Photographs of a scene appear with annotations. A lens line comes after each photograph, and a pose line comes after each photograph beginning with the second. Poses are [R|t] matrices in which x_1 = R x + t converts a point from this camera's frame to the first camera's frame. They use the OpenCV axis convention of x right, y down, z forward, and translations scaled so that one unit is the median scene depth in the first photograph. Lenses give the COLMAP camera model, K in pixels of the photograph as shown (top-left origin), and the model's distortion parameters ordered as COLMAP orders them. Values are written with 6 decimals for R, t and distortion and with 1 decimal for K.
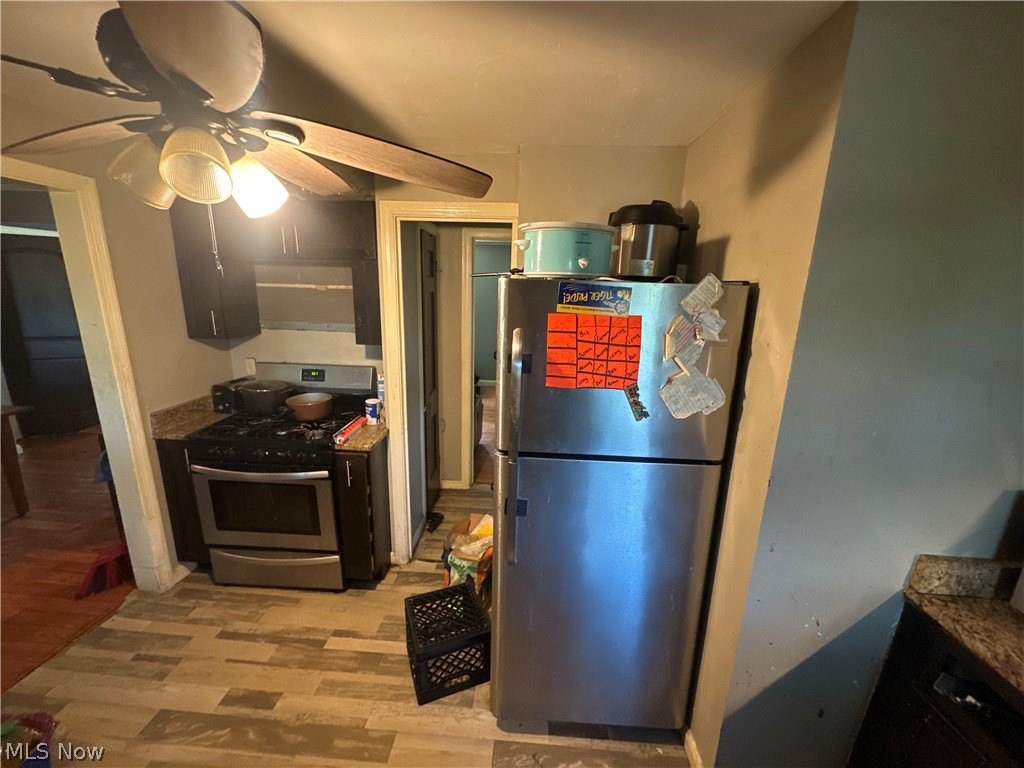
lens RADIAL K [[412.8, 0, 515.1], [0, 412.8, 379.8], [0, 0, 1]] dist [0.000190, -0.000048]
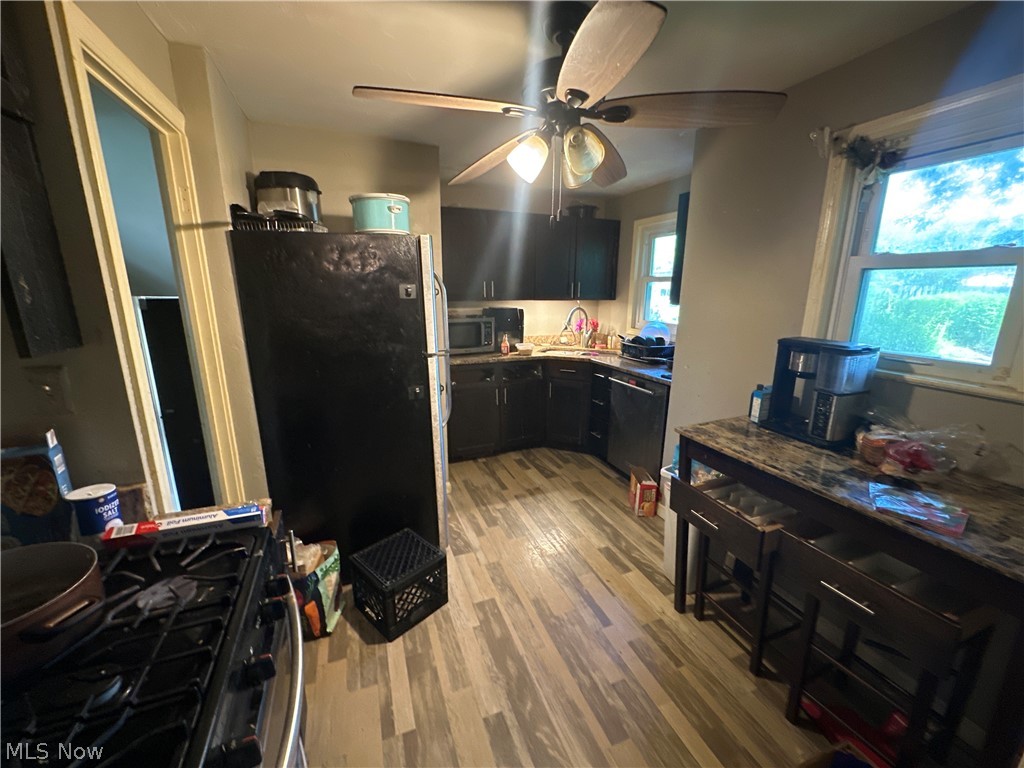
lens RADIAL K [[412.8, 0, 511.9], [0, 412.8, 382.7], [0, 0, 1]] dist [0.000190, -0.000048]
pose [[-0.417524, -0.241327, 0.876034, -1.235332], [0.205684, 0.913964, 0.349806, -0.154259], [-0.885081, 0.326238, -0.331964, 1.072997]]
